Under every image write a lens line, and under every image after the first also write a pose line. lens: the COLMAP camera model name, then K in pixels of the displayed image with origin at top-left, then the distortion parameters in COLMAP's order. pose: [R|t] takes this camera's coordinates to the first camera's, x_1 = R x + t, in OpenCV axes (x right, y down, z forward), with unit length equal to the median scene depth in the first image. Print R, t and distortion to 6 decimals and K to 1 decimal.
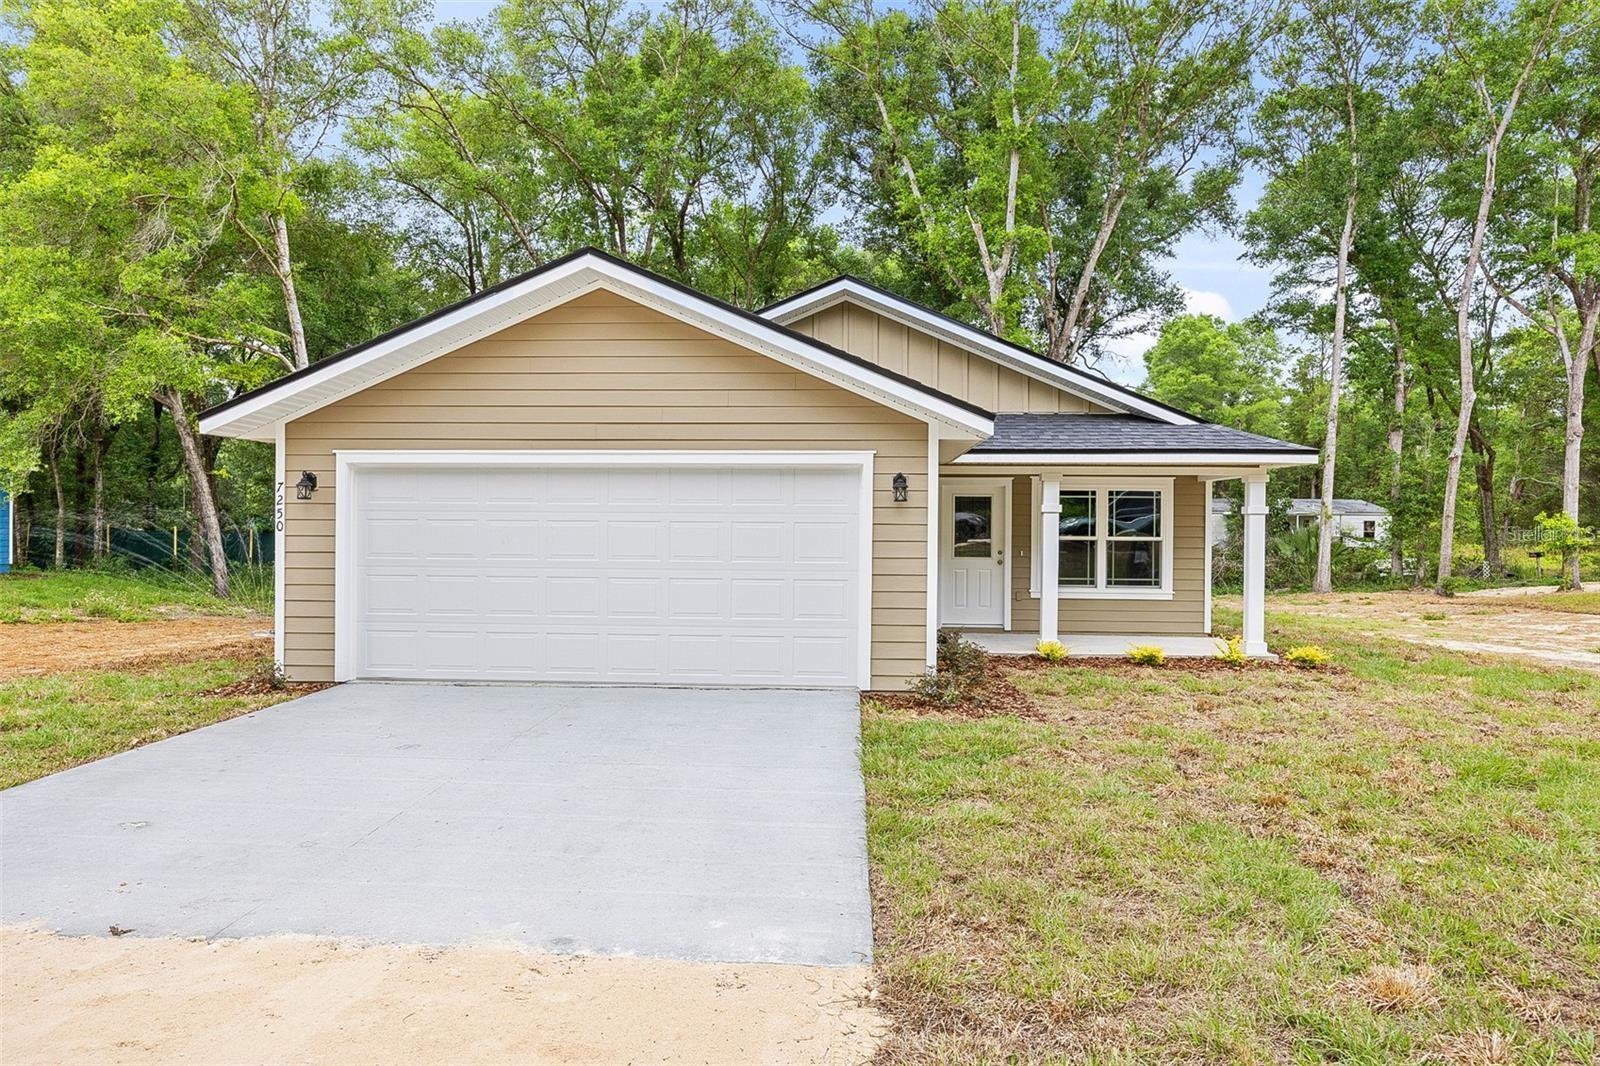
lens RADIAL K [[982.0, 0, 799.2], [0, 982.0, 535.4], [0, 0, 1]] dist [0.003507, 0.001998]
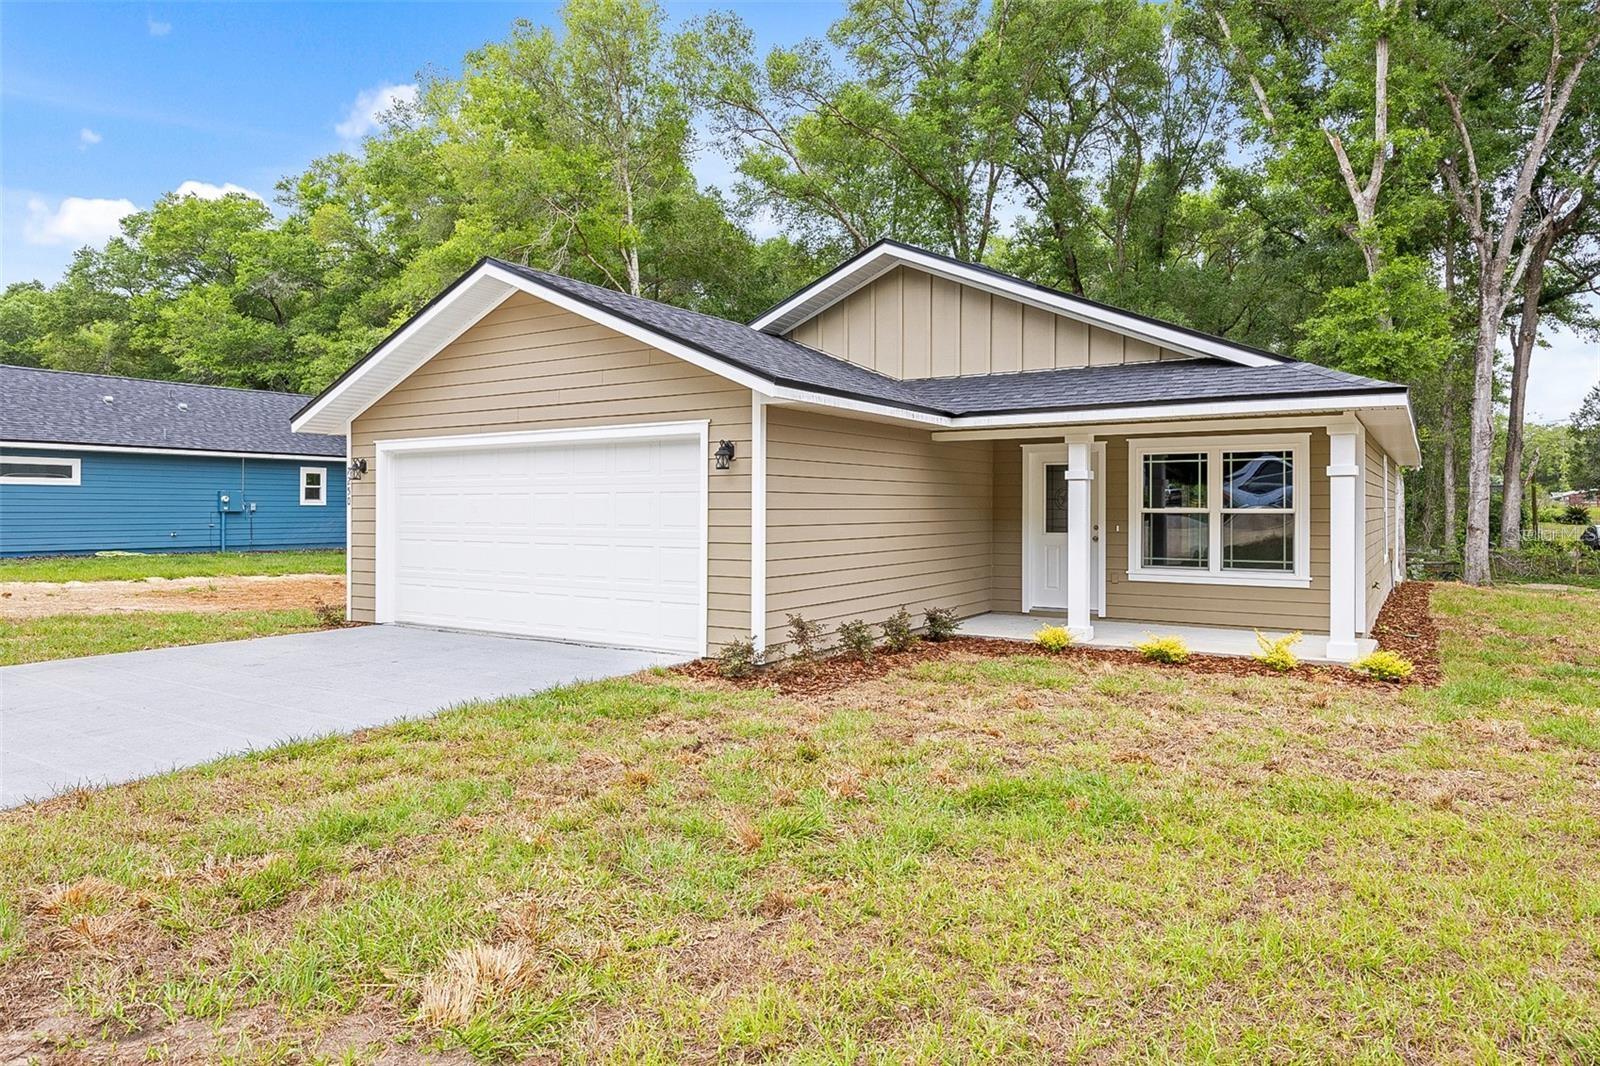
lens RADIAL K [[982.0, 0, 798.2], [0, 982.0, 516.5], [0, 0, 1]] dist [0.003507, 0.001998]
pose [[0.868302, -0.001661, -0.496033, 0.415403], [0.000391, 0.999996, -0.002663, 0.009916], [0.496036, 0.002118, 0.868299, 0.109959]]
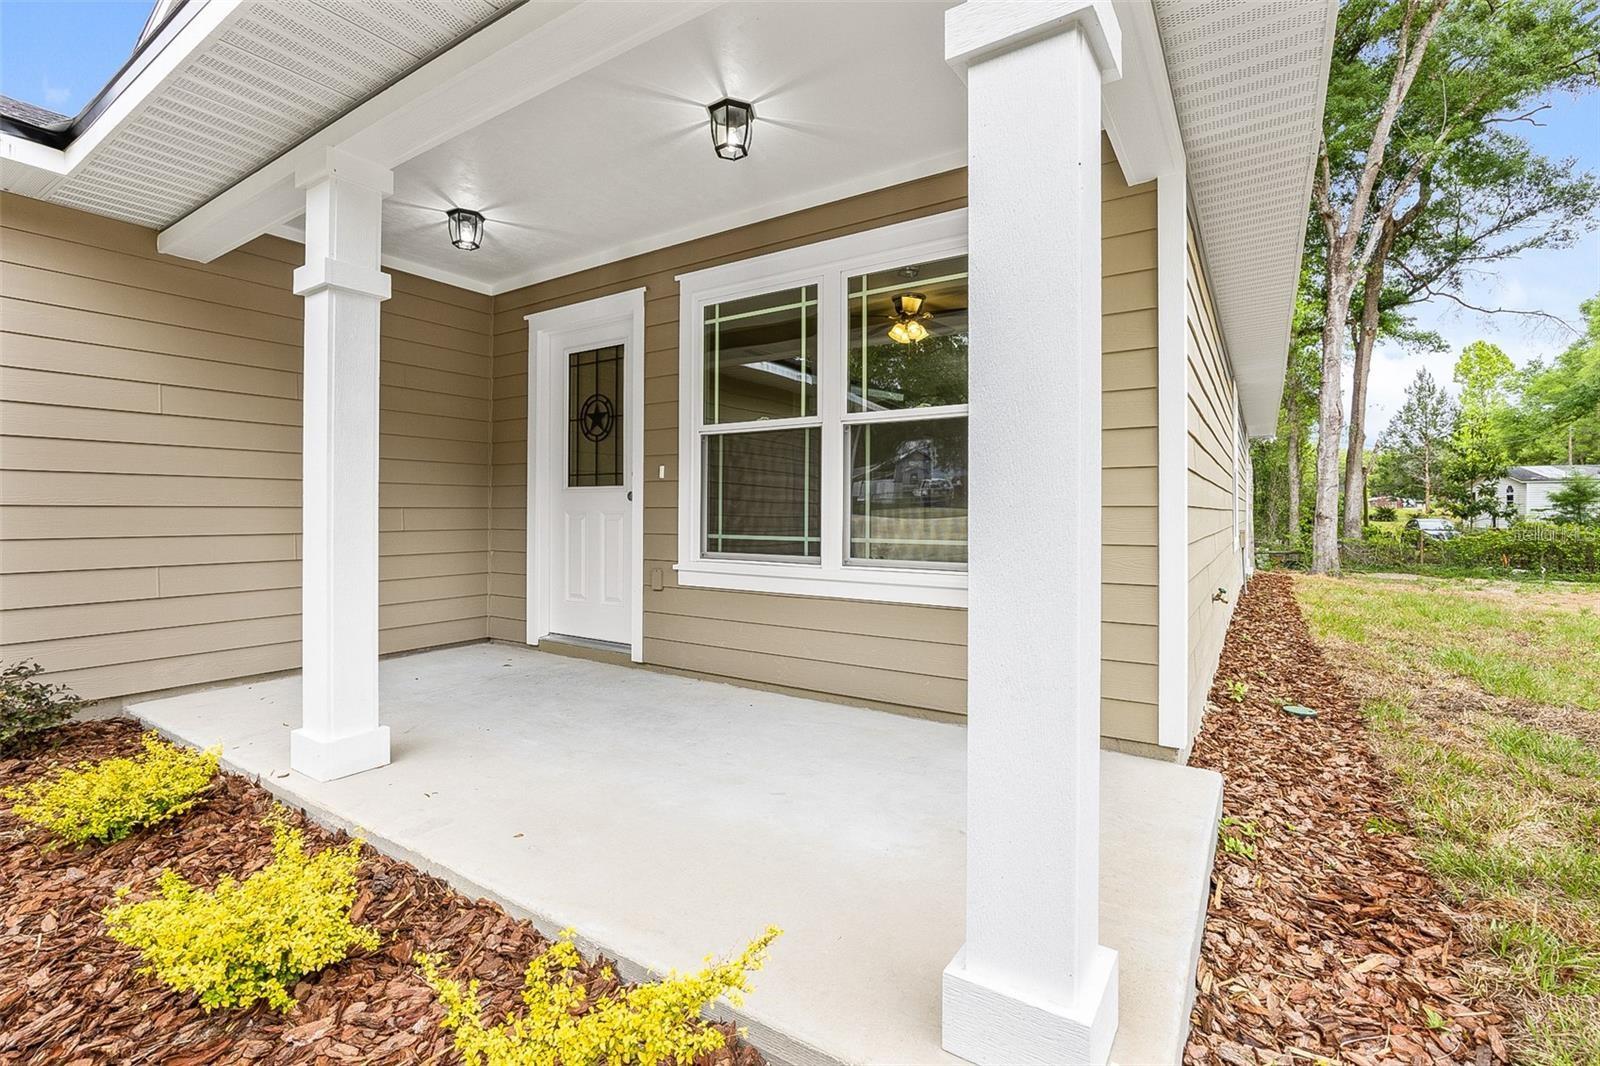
lens RADIAL K [[714.5, 0, 805.2], [0, 714.5, 507.5], [0, 0, 1]] dist [-0.004801, -0.000618]
pose [[0.868666, -0.003716, -0.495384, 0.424997], [-0.004627, 0.999867, -0.015615, 0.037500], [0.495376, 0.015856, 0.868534, 0.783347]]
